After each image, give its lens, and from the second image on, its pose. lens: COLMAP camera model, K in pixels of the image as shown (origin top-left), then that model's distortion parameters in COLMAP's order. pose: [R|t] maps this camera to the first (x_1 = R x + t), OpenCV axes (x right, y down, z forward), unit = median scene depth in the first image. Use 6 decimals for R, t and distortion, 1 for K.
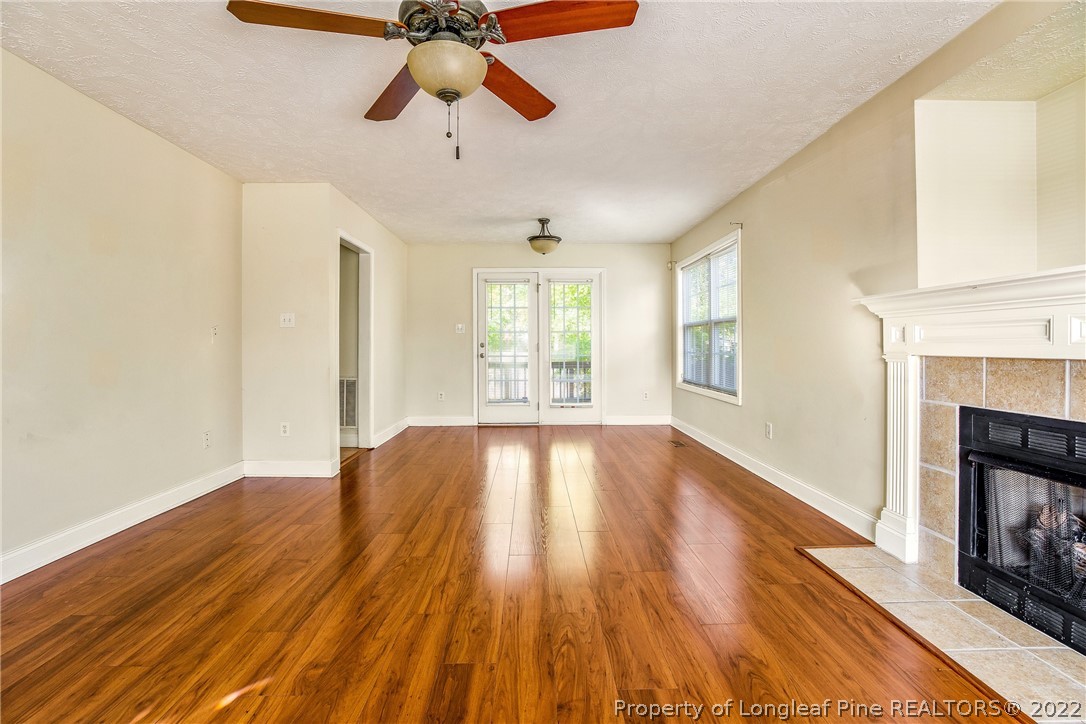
lens RADIAL K [[465.6, 0, 543.4], [0, 465.6, 348.0], [0, 0, 1]] dist [-0.001399, -0.000262]
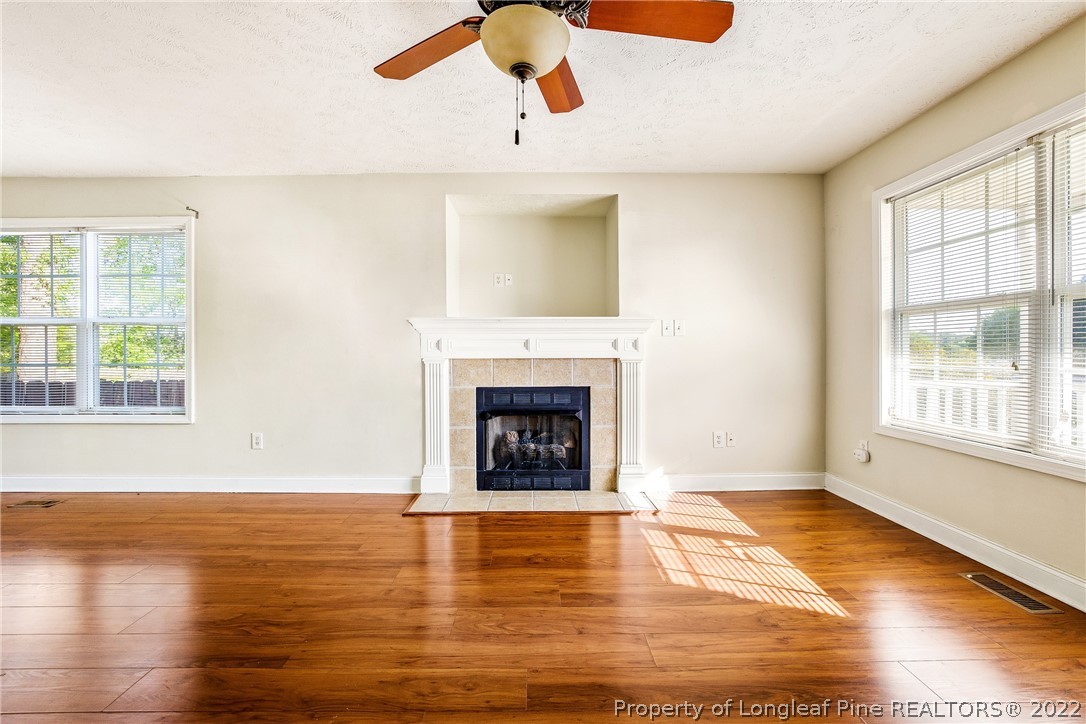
lens RADIAL K [[474.6, 0, 542.0], [0, 474.6, 352.1], [0, 0, 1]] dist [0.001389, 0.000312]
pose [[0.013562, 0.000152, 0.999908, -0.863563], [0.007404, 0.999973, -0.000253, -0.004148], [-0.999881, 0.007406, 0.013561, 0.729201]]
